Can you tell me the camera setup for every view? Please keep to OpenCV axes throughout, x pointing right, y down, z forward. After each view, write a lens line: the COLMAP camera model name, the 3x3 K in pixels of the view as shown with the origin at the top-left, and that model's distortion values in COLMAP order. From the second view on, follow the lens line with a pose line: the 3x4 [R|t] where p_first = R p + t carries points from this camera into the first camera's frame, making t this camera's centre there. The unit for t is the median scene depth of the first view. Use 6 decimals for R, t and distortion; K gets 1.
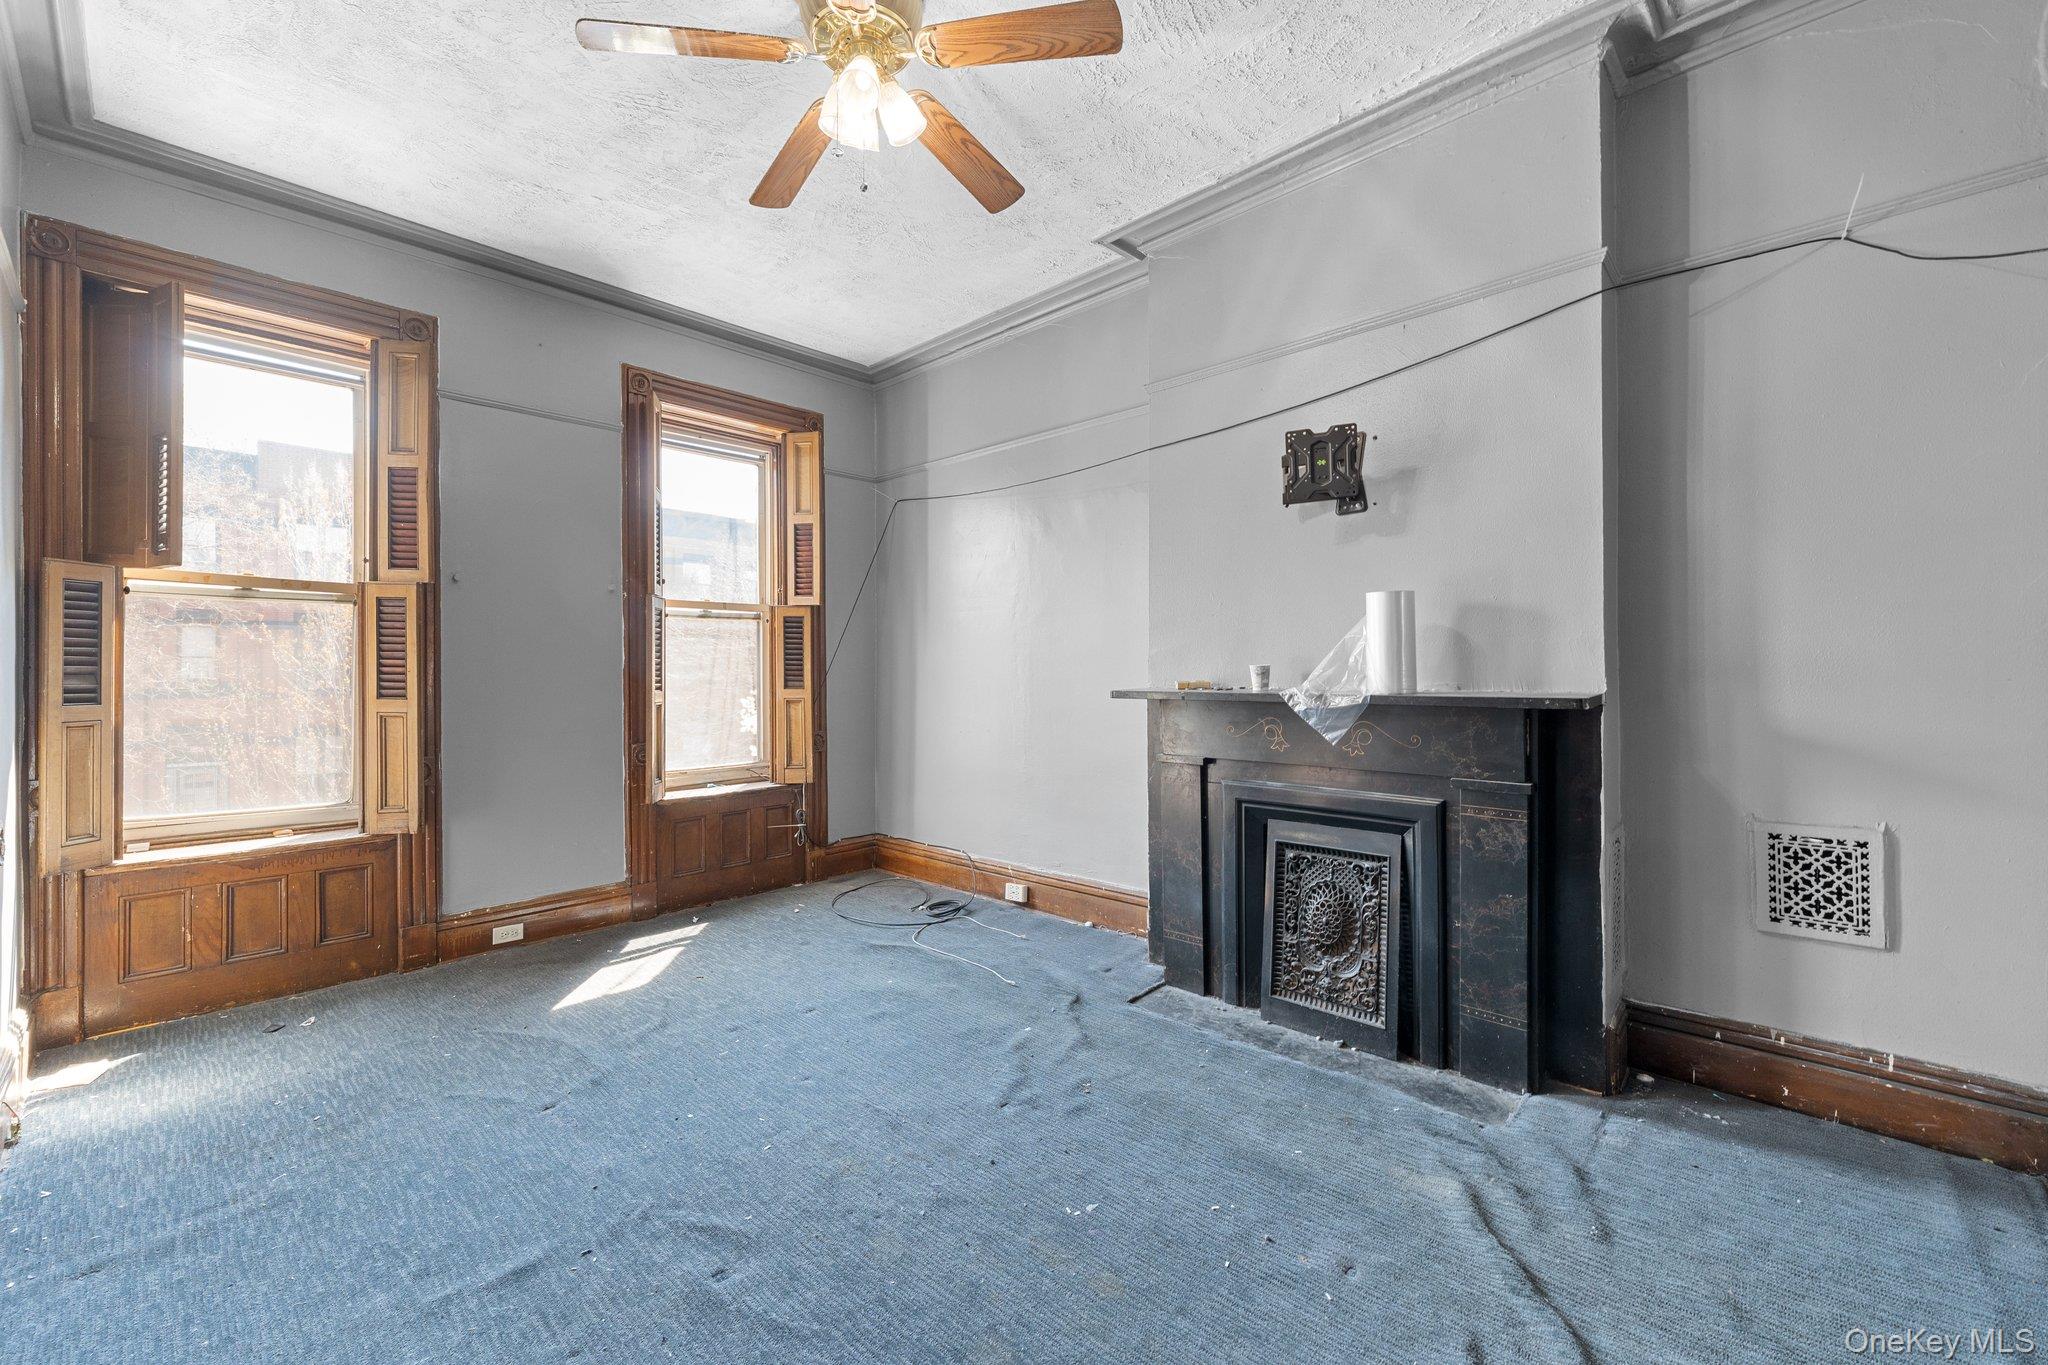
lens RADIAL K [[826.4, 0, 1022.7], [0, 826.4, 667.1], [0, 0, 1]] dist [-0.000115, -0.000751]
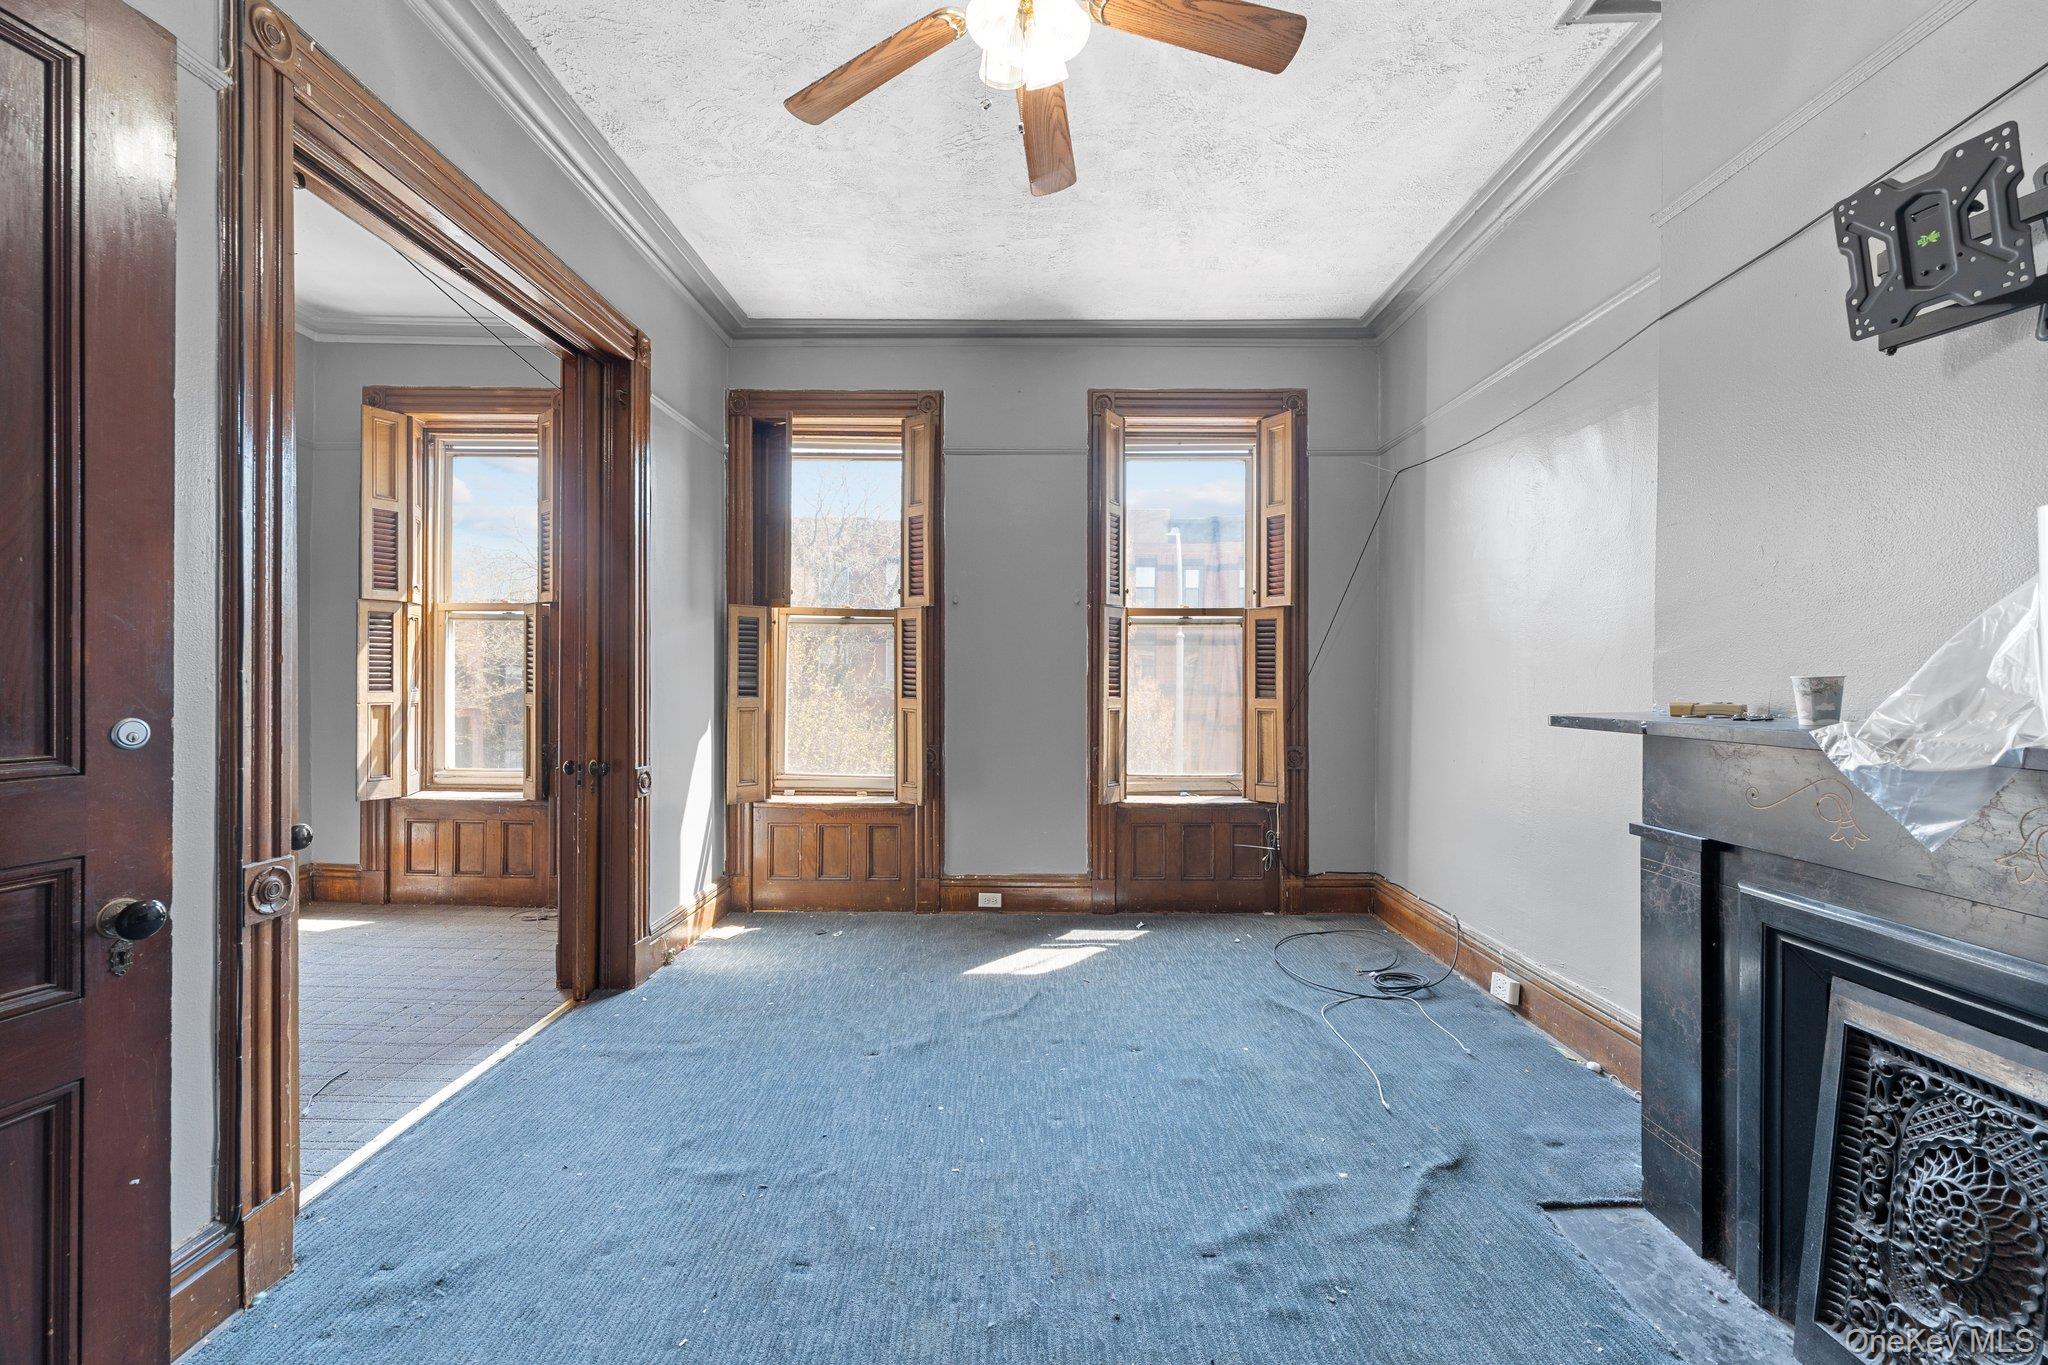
lens RADIAL K [[827.0, 0, 1059.7], [0, 827.0, 678.6], [0, 0, 1]] dist [-0.000343, -0.000823]
pose [[0.685151, 0.008143, -0.728355, 0.314144], [-0.003599, 0.999963, 0.007794, -0.002566], [0.728392, -0.002719, 0.685155, 0.279262]]
